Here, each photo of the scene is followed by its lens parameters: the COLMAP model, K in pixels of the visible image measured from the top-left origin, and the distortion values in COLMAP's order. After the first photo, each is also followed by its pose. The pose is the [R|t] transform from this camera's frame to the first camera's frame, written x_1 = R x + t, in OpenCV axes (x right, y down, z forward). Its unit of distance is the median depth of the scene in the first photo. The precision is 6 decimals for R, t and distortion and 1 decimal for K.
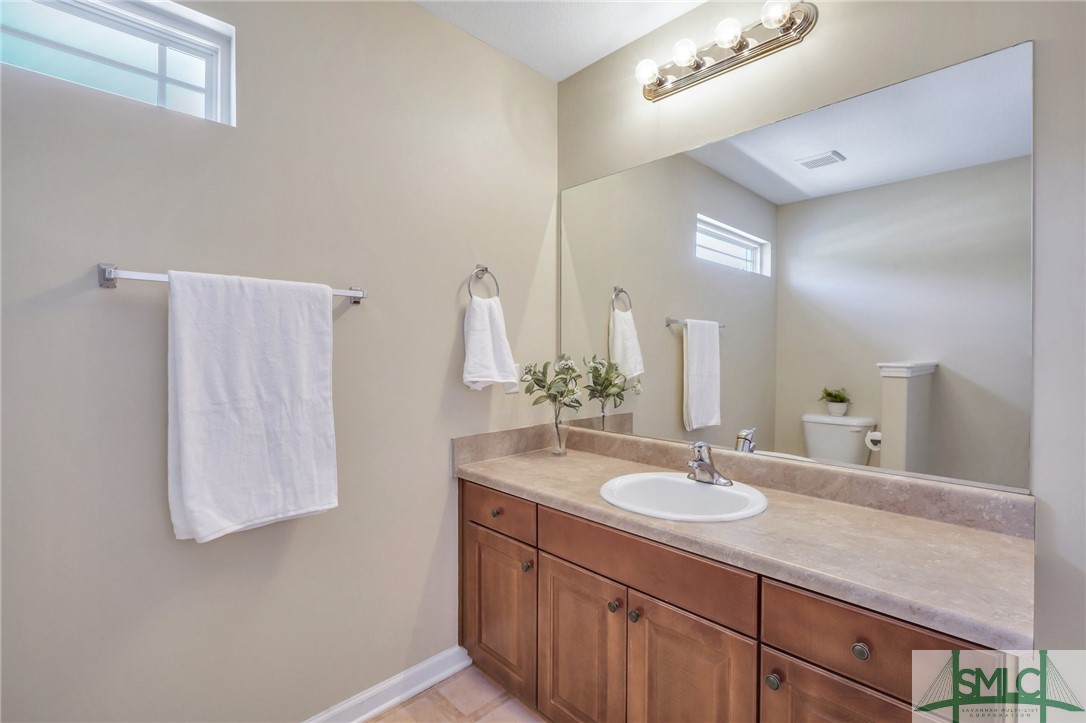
lens RADIAL K [[479.5, 0, 545.2], [0, 479.5, 353.9], [0, 0, 1]] dist [-0.012545, -0.000005]
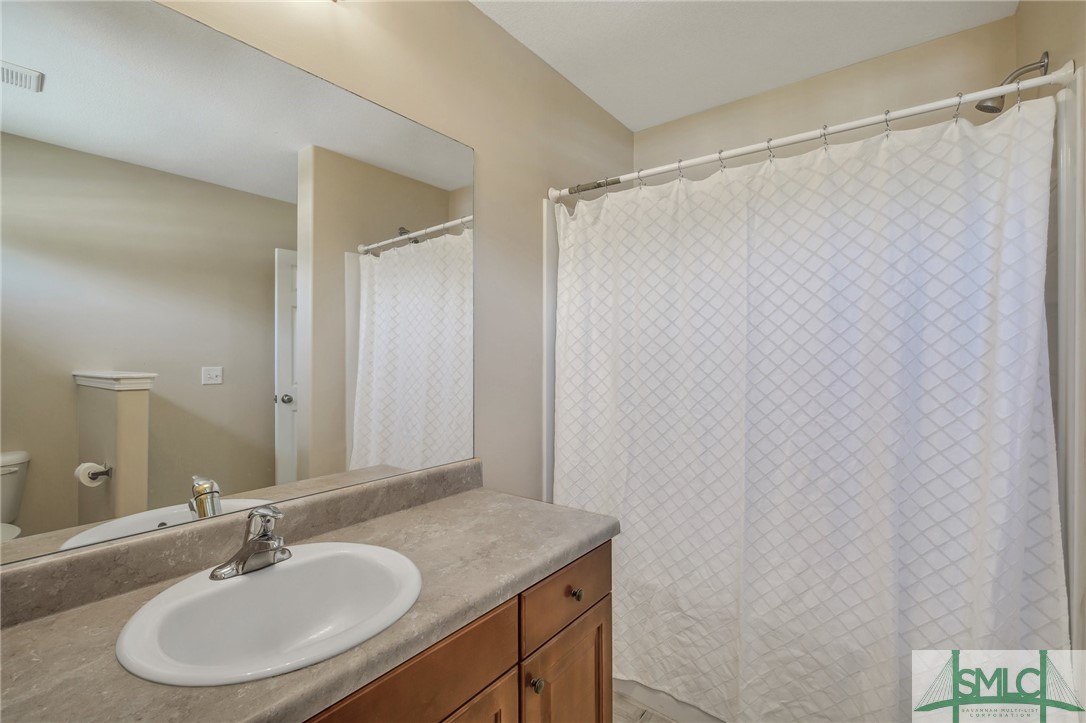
lens RADIAL K [[479.5, 0, 546.4], [0, 479.5, 358.6], [0, 0, 1]] dist [-0.012545, -0.000005]
pose [[-0.115398, -0.007171, 0.993293, -0.436512], [0.010974, 0.999904, 0.008494, -0.014574], [-0.993259, 0.011881, -0.115309, 0.901754]]
